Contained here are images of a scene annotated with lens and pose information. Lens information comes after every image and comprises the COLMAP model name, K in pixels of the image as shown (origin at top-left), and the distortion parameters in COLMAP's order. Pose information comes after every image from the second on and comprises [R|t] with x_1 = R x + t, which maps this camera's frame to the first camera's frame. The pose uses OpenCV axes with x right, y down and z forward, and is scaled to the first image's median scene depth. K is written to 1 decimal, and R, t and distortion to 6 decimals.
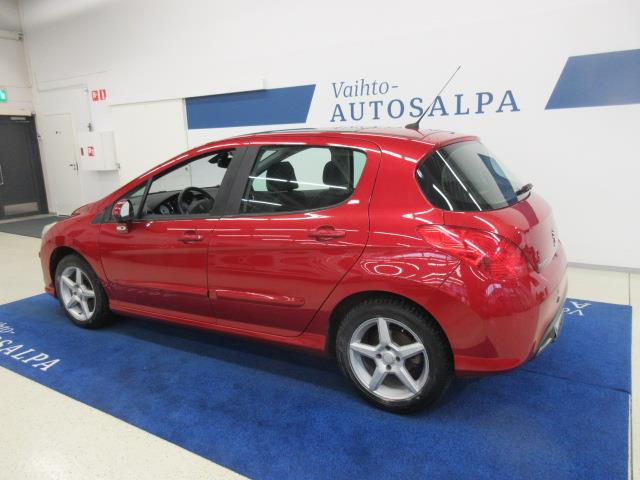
lens RADIAL K [[475.9, 0, 320.0], [0, 475.9, 240.0], [0, 0, 1]] dist [0.002950, -0.000468]
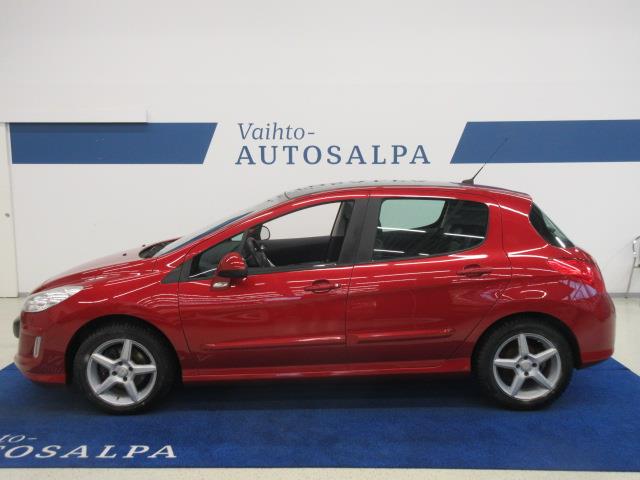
lens RADIAL K [[592.6, 0, 320.0], [0, 592.6, 240.0], [0, 0, 1]] dist [0.016234, 0.012384]
pose [[0.851145, -0.031961, 0.523958, -0.521189], [0.083397, 0.993701, -0.074861, -0.005504], [-0.518264, 0.107414, 0.848448, -0.042217]]
